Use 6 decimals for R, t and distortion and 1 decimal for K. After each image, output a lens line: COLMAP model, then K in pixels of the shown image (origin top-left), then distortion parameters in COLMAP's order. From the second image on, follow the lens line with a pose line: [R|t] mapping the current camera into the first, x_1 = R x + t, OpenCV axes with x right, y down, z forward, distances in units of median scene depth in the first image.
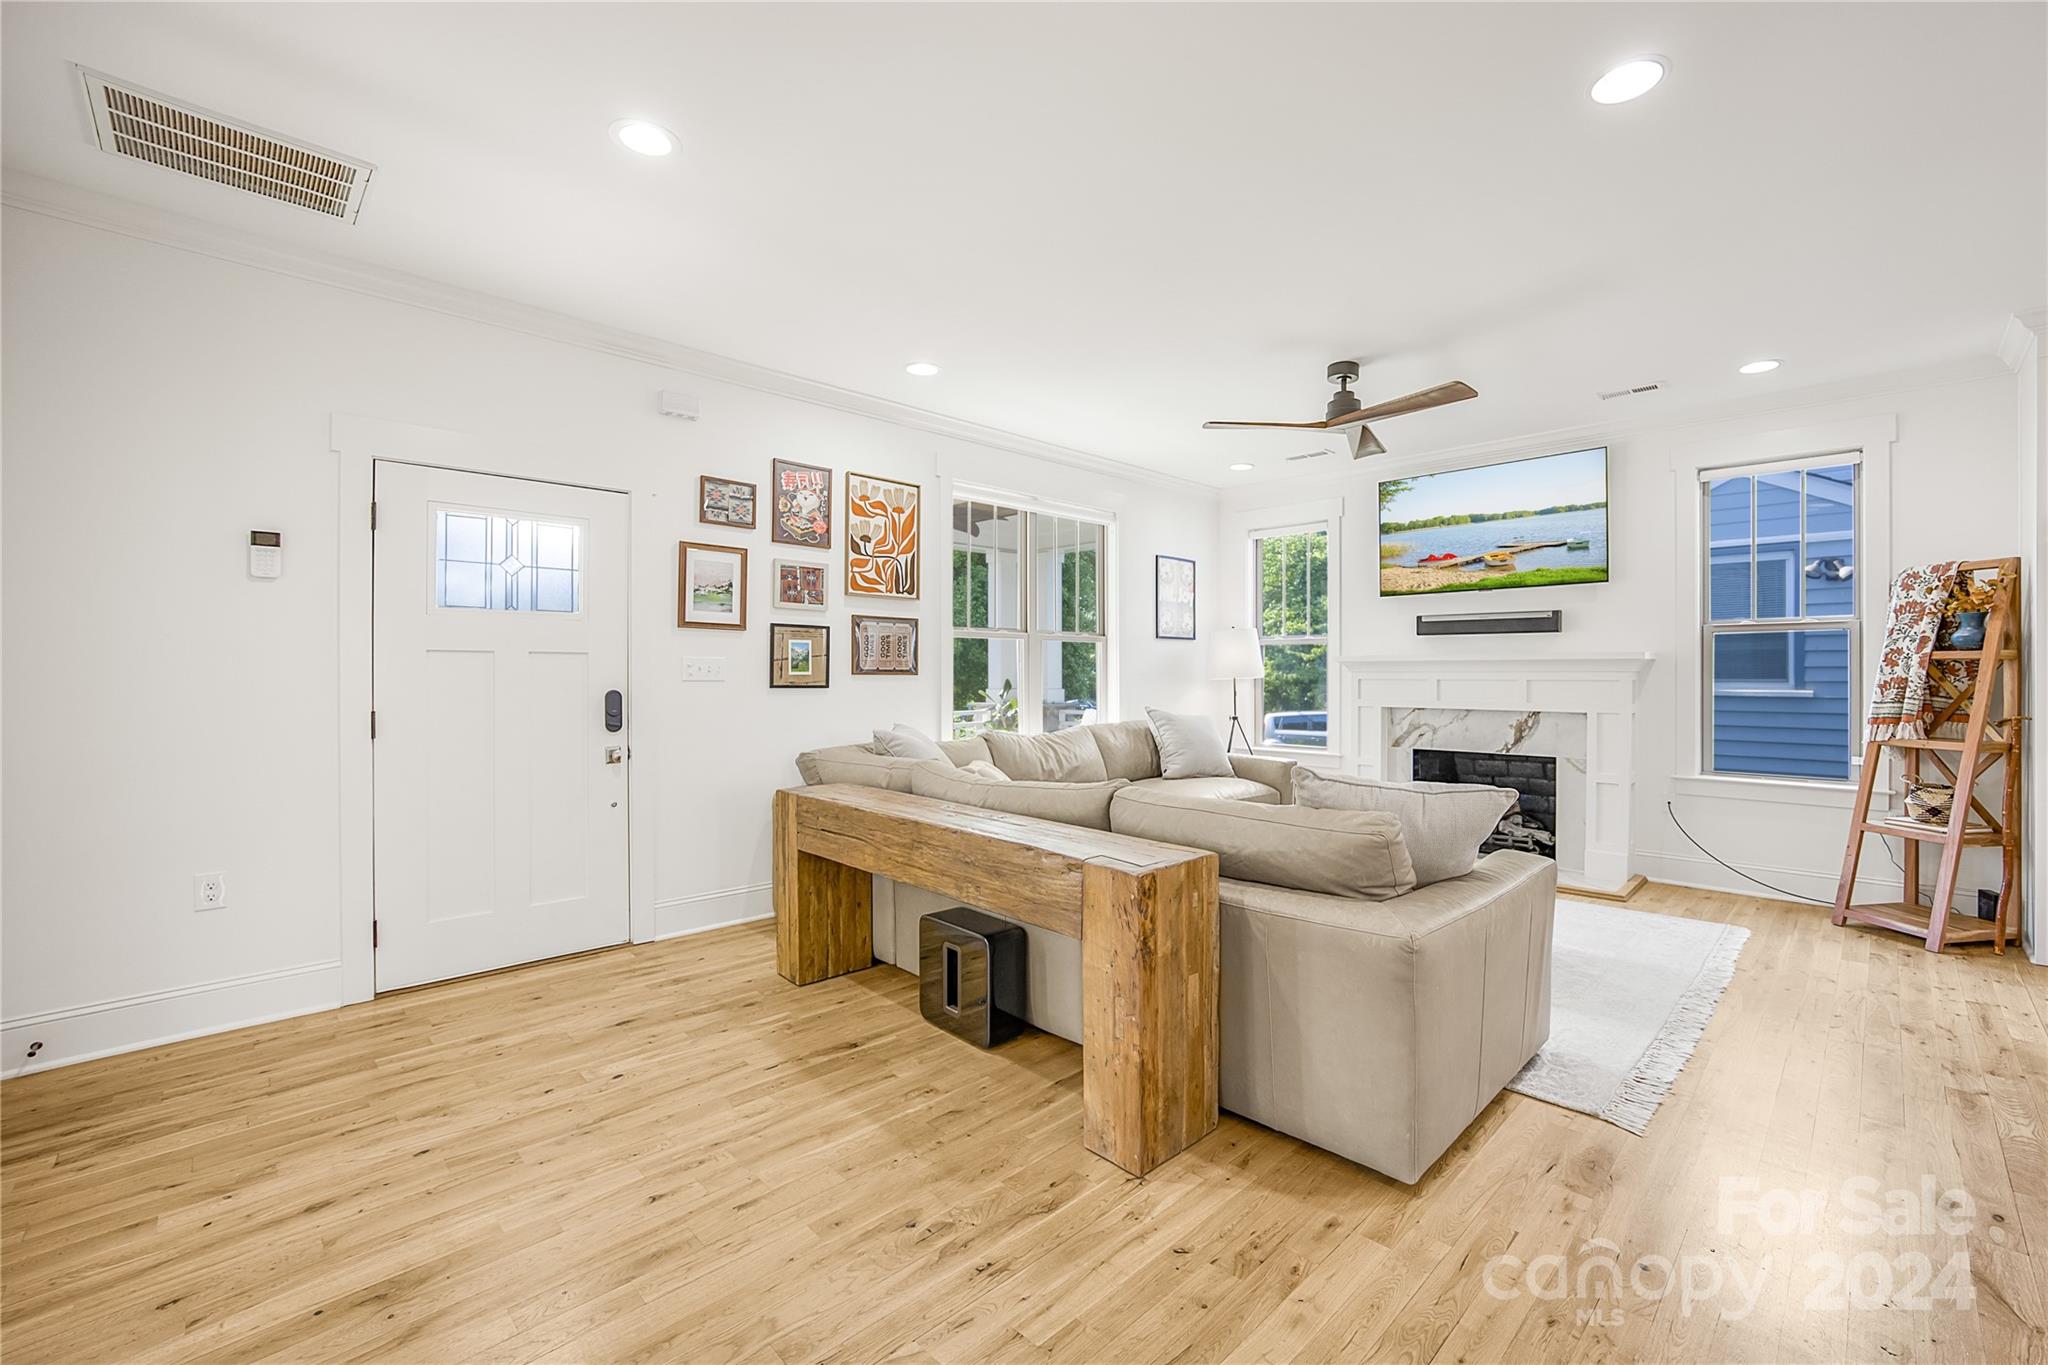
lens RADIAL K [[853.3, 0, 1084.4], [0, 853.3, 674.0], [0, 0, 1]] dist [-0.041200, 0.015061]
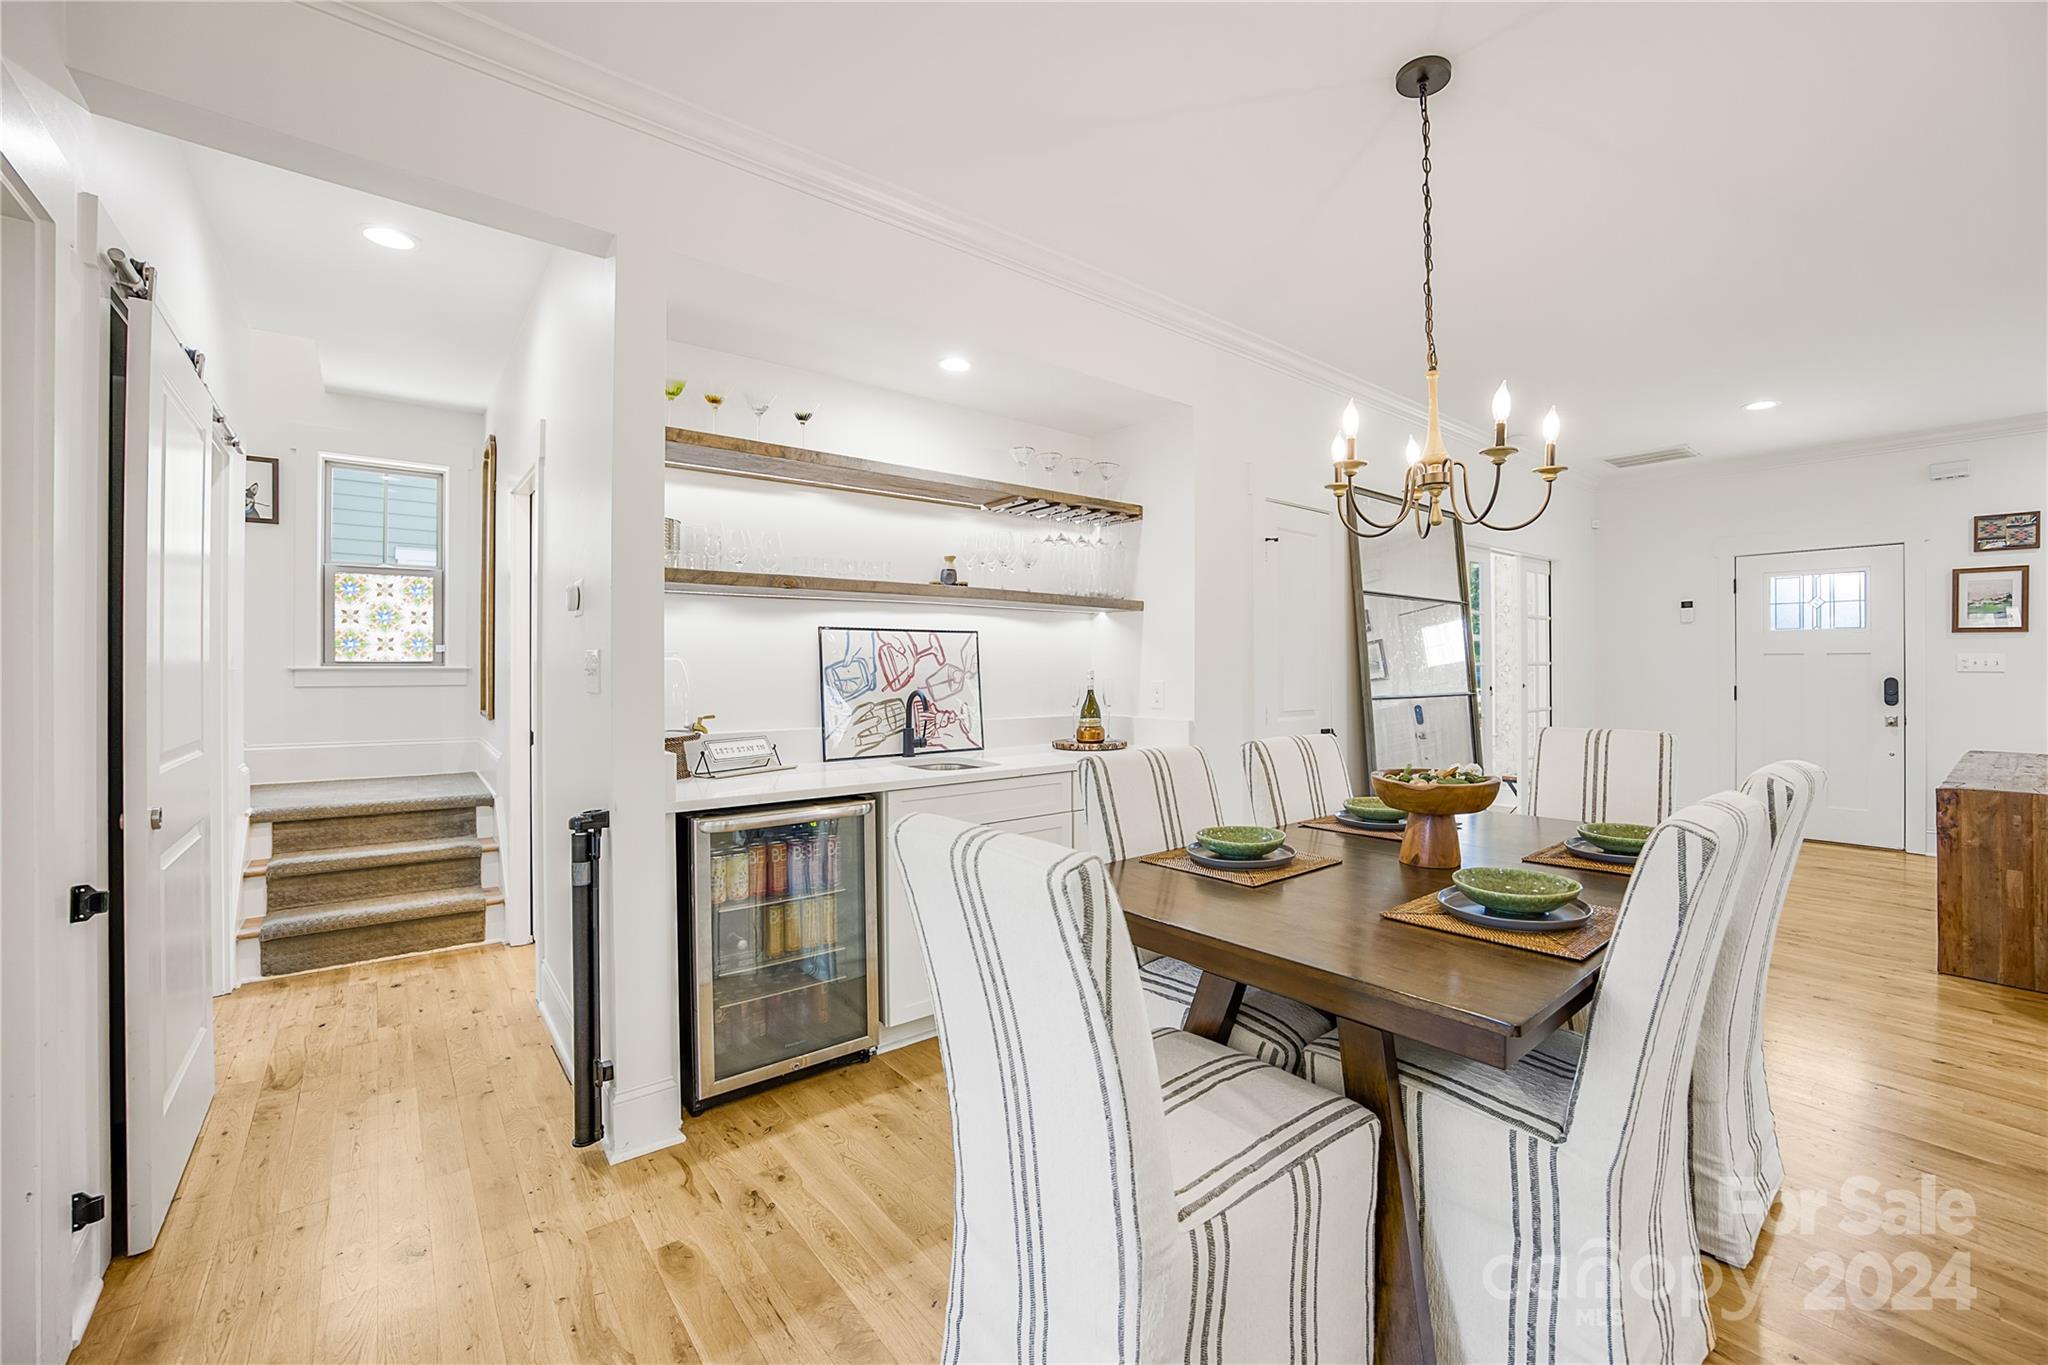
lens RADIAL K [[838.7, 0, 1084.7], [0, 838.7, 661.8], [0, 0, 1]] dist [-0.073135, 0.021869]
pose [[-0.101372, -0.003393, -0.994843, 0.832081], [0.000668, 0.999994, -0.003478, -0.004374], [0.994848, -0.001017, -0.101369, -0.234154]]
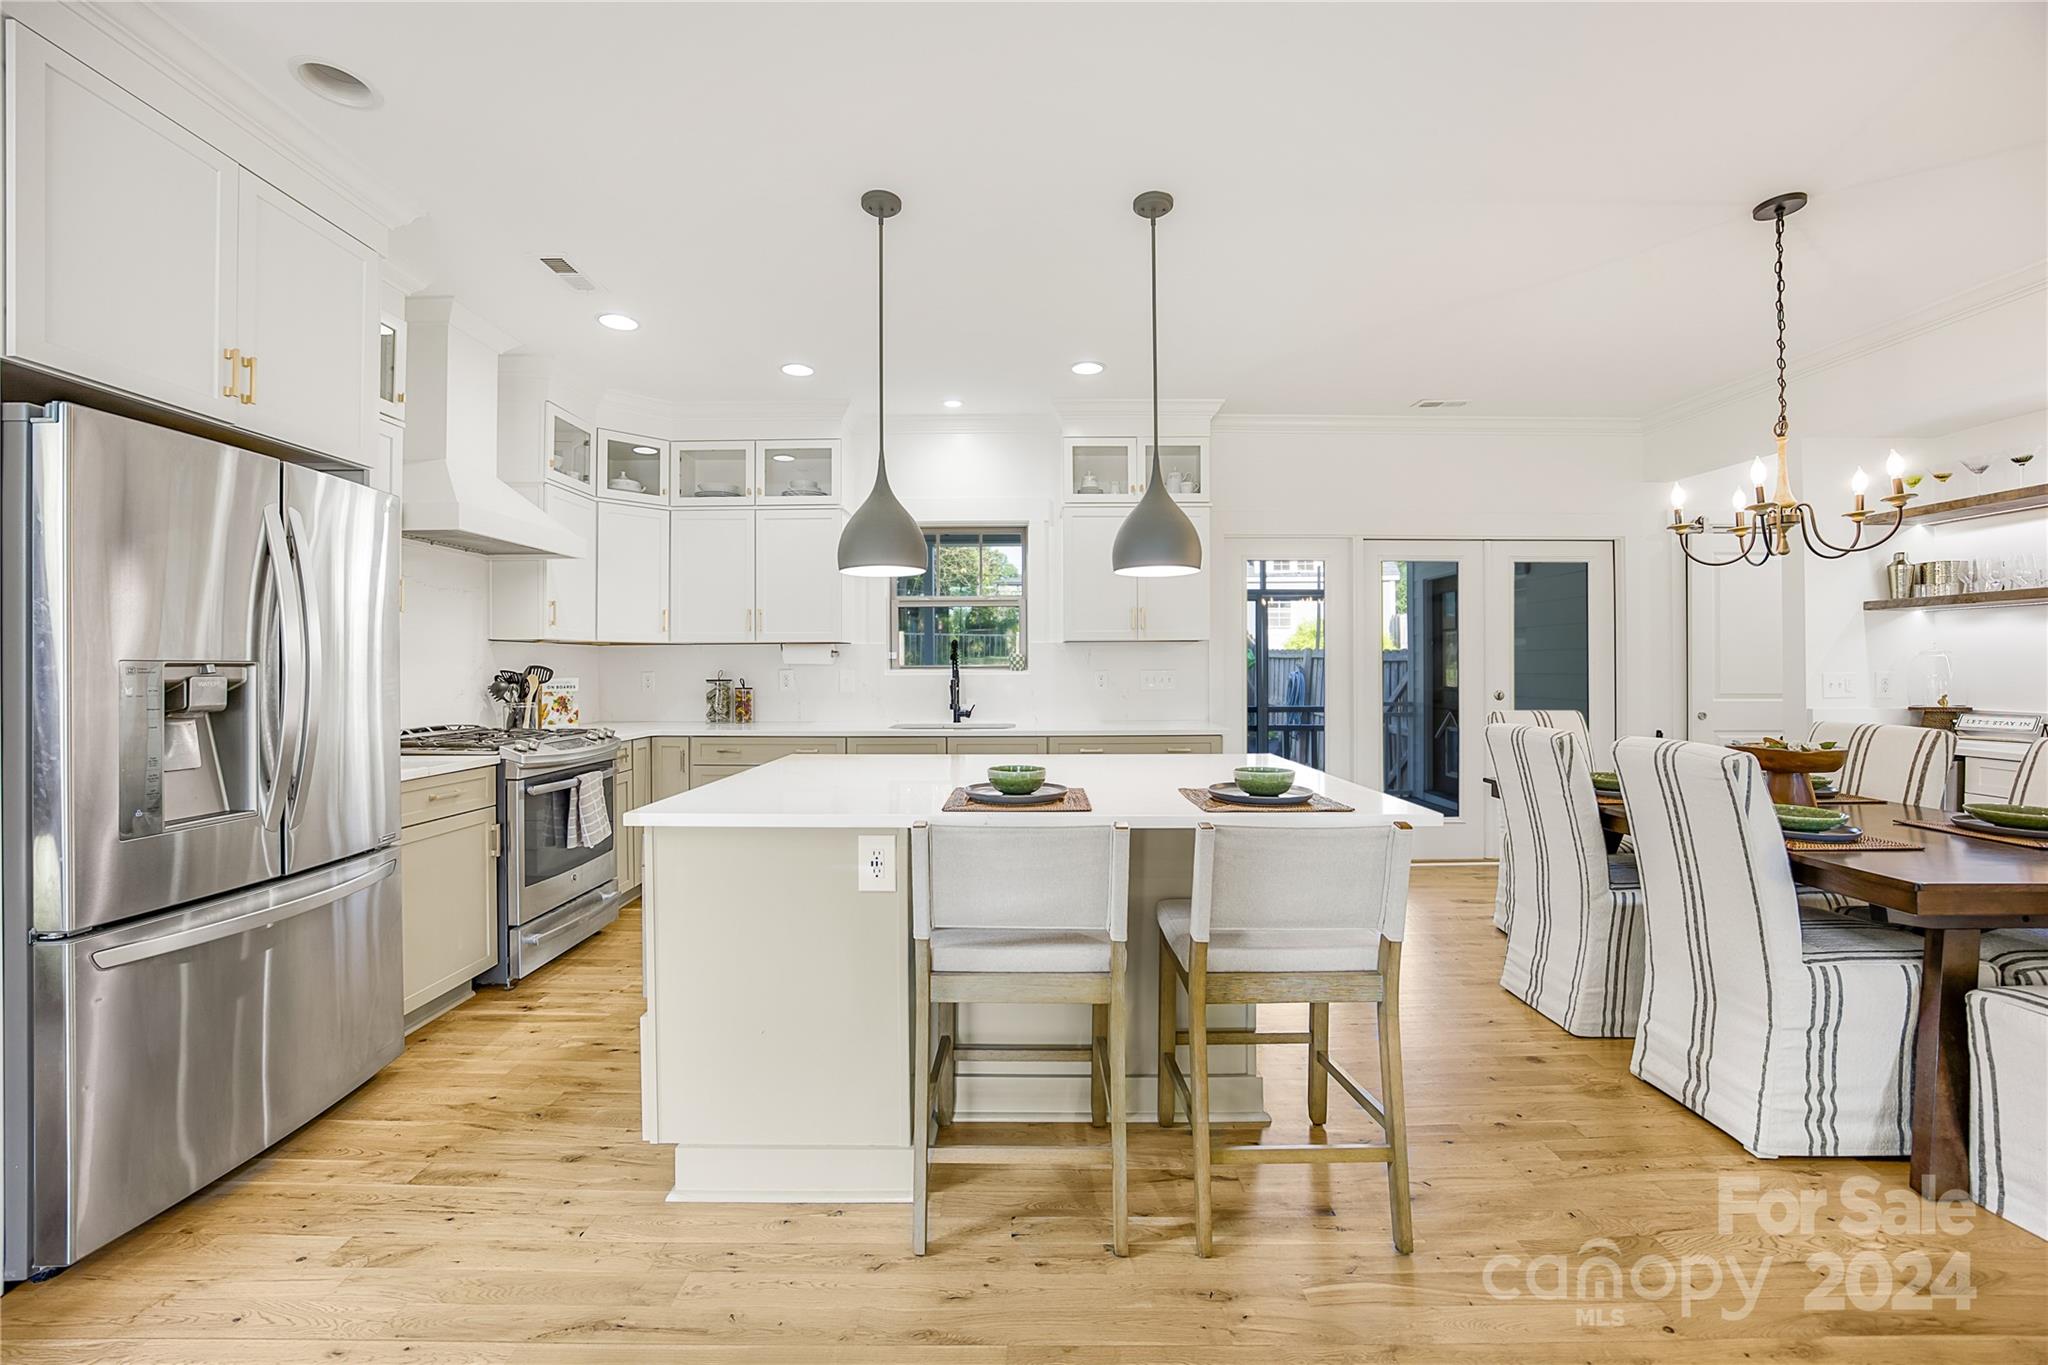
lens RADIAL K [[814.0, 0, 1023.5], [0, 814.0, 667.3], [0, 0, 1]] dist [-0.045568, 0.014013]
pose [[-0.694228, 0.002072, 0.719752, 0.340626], [0.005290, 0.999984, 0.002223, -0.003371], [-0.719736, 0.005351, -0.694228, 0.694678]]
